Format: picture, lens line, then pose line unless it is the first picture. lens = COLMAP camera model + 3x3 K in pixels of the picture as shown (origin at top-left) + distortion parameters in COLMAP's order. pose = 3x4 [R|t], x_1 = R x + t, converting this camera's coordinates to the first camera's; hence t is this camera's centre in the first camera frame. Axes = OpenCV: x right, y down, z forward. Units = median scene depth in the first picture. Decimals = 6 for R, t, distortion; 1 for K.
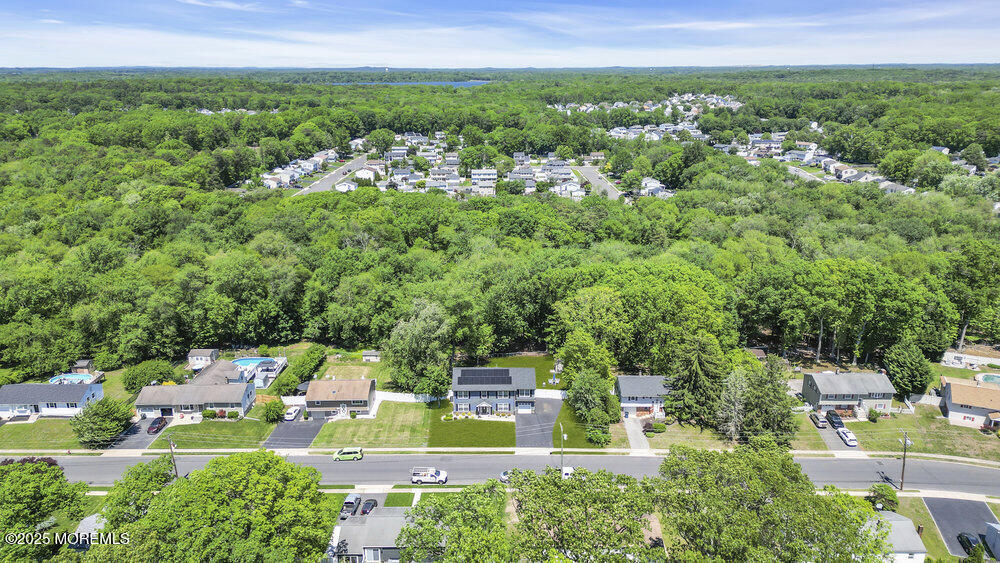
lens RADIAL K [[697.7, 0, 501.0], [0, 697.7, 277.9], [0, 0, 1]] dist [0.043271, -0.014630]
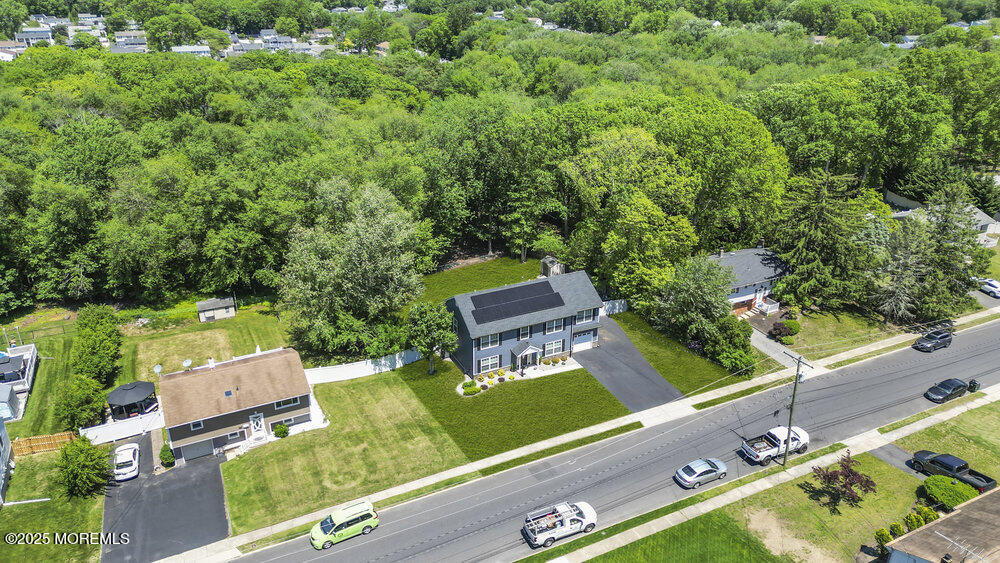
lens RADIAL K [[697.7, 0, 500.0], [0, 697.7, 288.8], [0, 0, 1]] dist [0.043271, -0.014630]
pose [[0.894261, -0.174387, 0.412173, -0.255695], [0.117469, 0.980132, 0.159823, 0.044213], [-0.431855, -0.094506, 0.896978, 0.518294]]
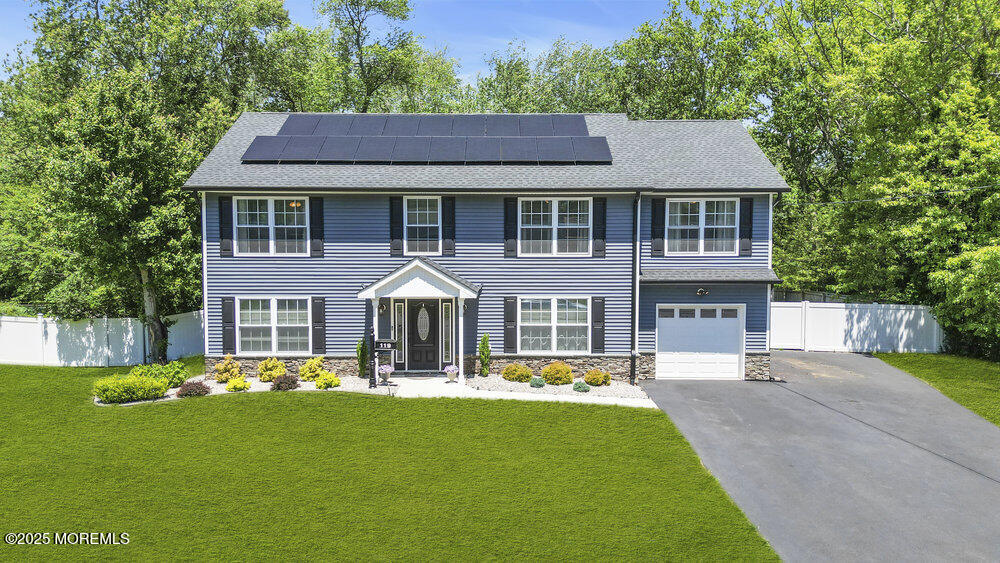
lens RADIAL K [[697.7, 0, 496.9], [0, 697.7, 286.6], [0, 0, 1]] dist [0.043271, -0.014630]
pose [[0.999948, 0.004712, 0.009072, -0.009939], [-0.002634, 0.976219, -0.216772, 0.207104], [-0.009878, 0.216737, 0.976180, 0.854162]]
